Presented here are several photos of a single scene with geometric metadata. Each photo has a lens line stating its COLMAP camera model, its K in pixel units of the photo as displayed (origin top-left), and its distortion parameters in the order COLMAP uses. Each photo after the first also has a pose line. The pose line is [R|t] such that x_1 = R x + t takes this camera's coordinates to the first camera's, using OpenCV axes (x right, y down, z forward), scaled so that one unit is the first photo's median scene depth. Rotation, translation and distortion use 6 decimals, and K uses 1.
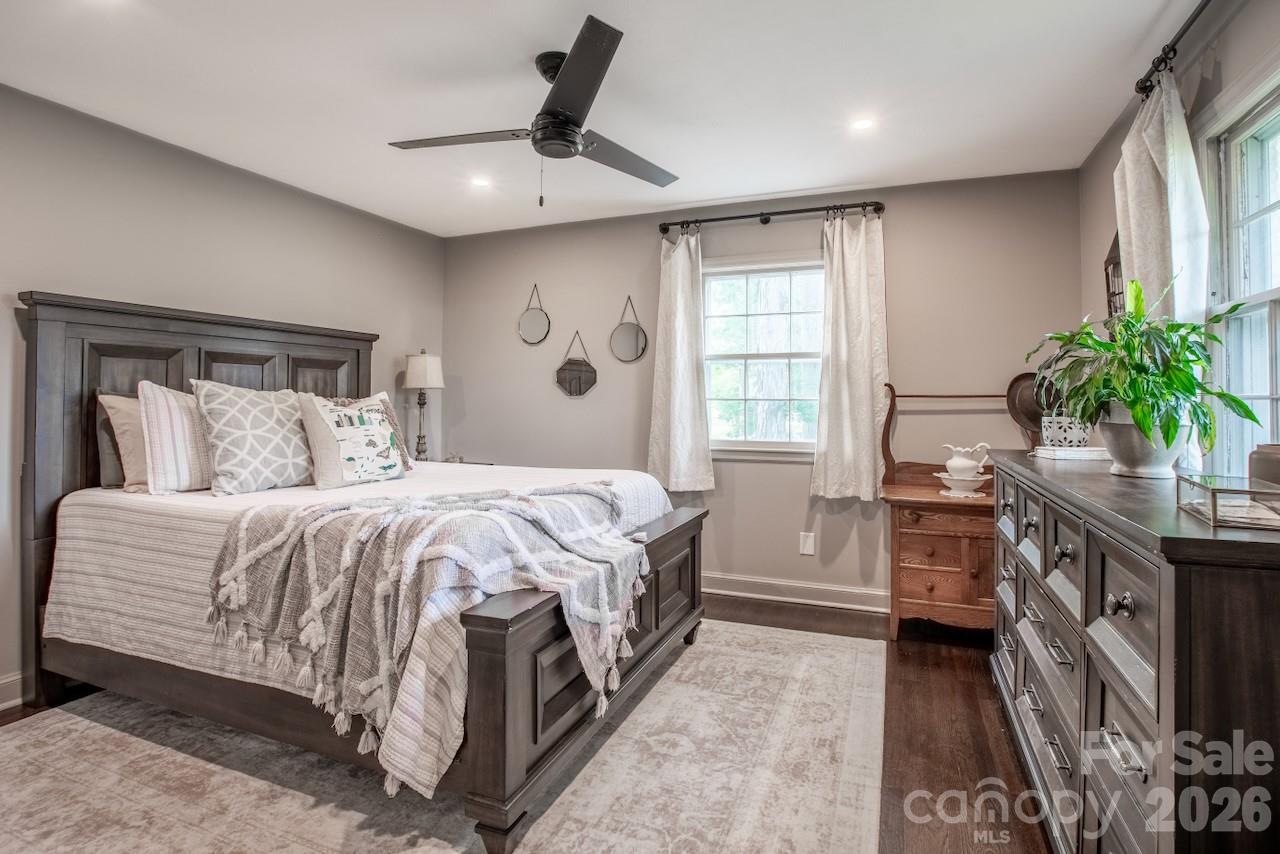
lens RADIAL K [[588.3, 0, 631.8], [0, 588.3, 391.8], [0, 0, 1]] dist [-0.031651, 0.001530]
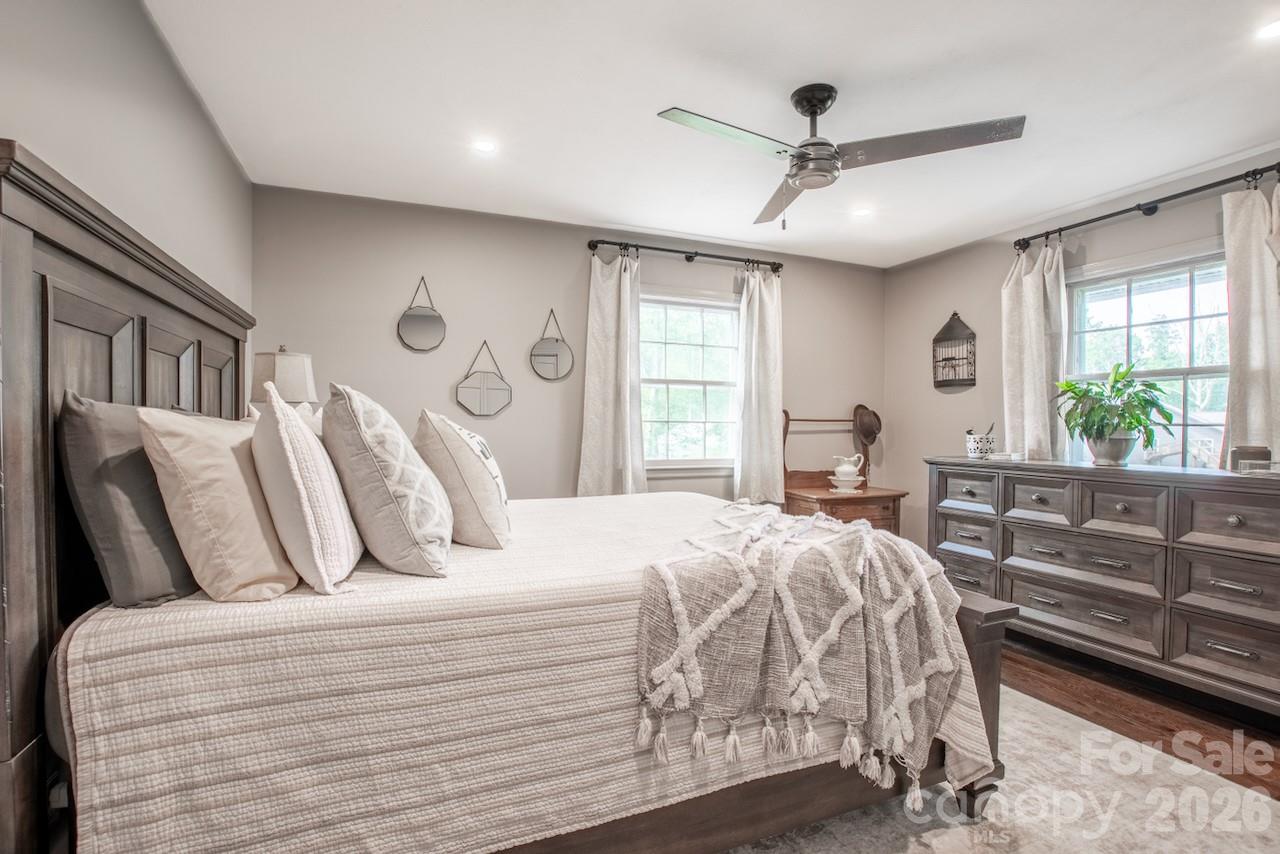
lens RADIAL K [[588.3, 0, 639.1], [0, 588.3, 434.7], [0, 0, 1]] dist [-0.031651, 0.001530]
pose [[0.742521, -0.009572, 0.669755, -0.721000], [-0.017168, 0.999297, 0.033316, 0.003127], [-0.669603, -0.036236, 0.741835, 0.293729]]
